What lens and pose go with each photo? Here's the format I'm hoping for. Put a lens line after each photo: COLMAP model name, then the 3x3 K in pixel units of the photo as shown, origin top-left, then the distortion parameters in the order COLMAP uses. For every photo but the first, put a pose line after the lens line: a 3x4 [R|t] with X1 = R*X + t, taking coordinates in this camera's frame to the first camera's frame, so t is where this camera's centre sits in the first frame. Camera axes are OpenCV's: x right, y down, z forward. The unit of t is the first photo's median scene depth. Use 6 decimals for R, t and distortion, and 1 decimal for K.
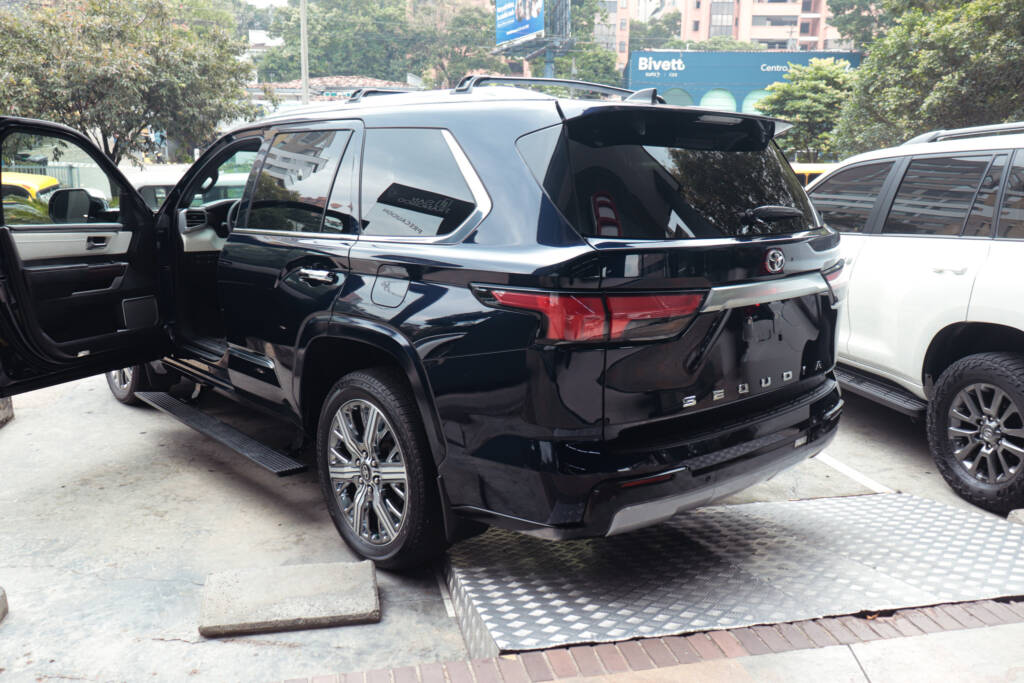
lens RADIAL K [[809.2, 0, 531.9], [0, 809.2, 356.9], [0, 0, 1]] dist [0.004846, -0.017348]
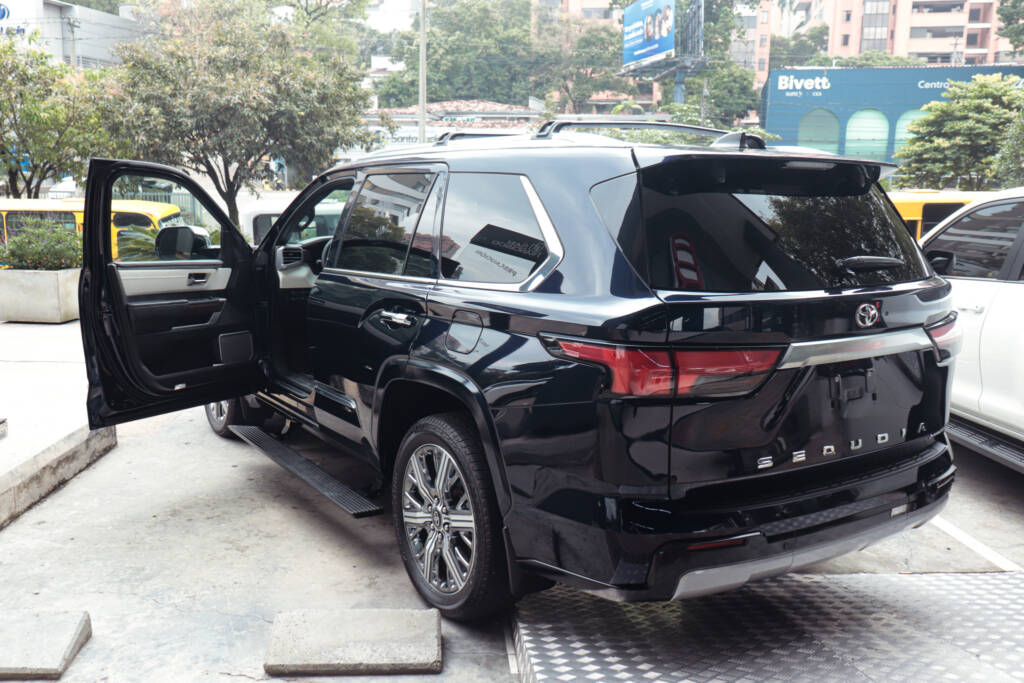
lens RADIAL K [[867.0, 0, 533.9], [0, 867.0, 364.3], [0, 0, 1]] dist [0.009450, -0.013419]
pose [[0.989956, 0.028345, -0.138509, 0.010242], [-0.033270, 0.998889, -0.033373, -0.002661], [0.137409, 0.037646, 0.989799, -0.007026]]
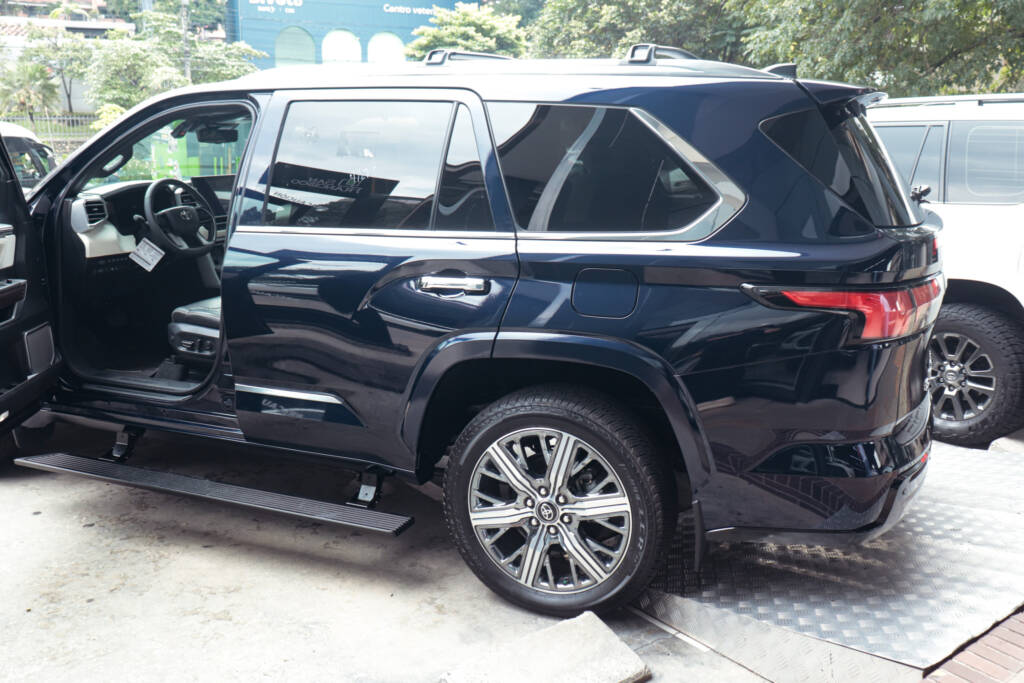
lens RADIAL K [[867.0, 0, 526.6], [0, 867.0, 360.3], [0, 0, 1]] dist [0.009450, -0.013419]
pose [[0.903591, -0.110626, 0.413867, -0.113247], [0.091168, 0.993610, 0.066545, -0.015238], [-0.418584, -0.022398, 0.907902, 0.035579]]
